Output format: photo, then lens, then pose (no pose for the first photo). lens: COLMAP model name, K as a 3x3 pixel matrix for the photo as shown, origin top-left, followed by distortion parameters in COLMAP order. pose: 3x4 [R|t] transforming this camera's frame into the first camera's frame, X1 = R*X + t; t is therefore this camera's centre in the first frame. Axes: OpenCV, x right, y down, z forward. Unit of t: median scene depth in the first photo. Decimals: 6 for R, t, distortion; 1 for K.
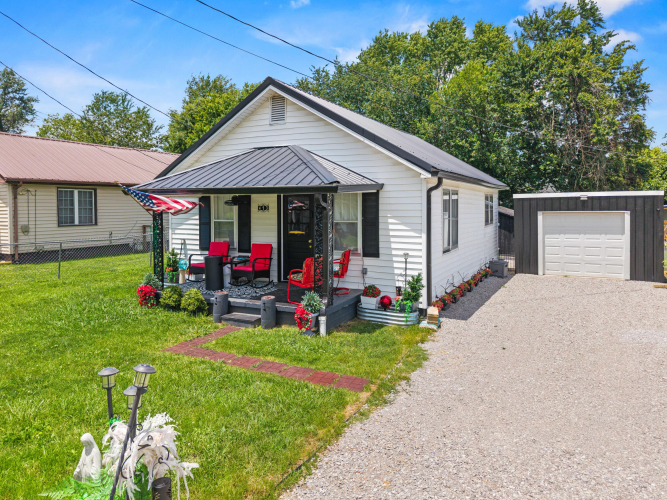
lens RADIAL K [[454.8, 0, 337.1], [0, 454.8, 217.4], [0, 0, 1]] dist [0.002738, 0.000498]
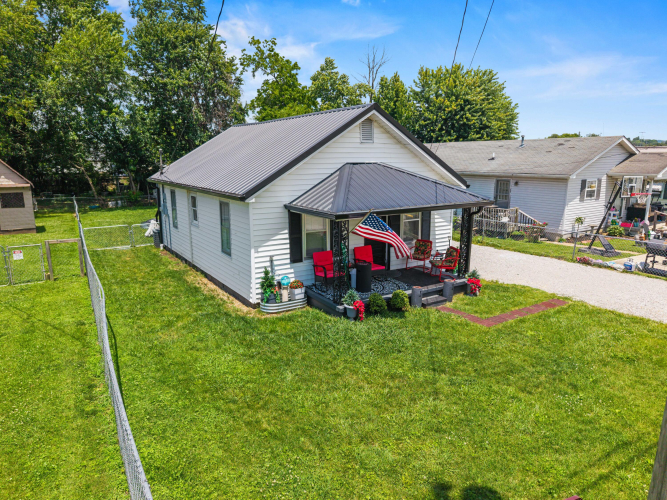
lens RADIAL K [[445.1, 0, 333.8], [0, 445.1, 241.0], [0, 0, 1]] dist [0.006611, 0.000801]
pose [[0.506422, -0.153642, 0.848488, -0.847467], [0.028282, 0.986428, 0.161740, -0.103385], [-0.861822, -0.057912, 0.503894, 0.344686]]
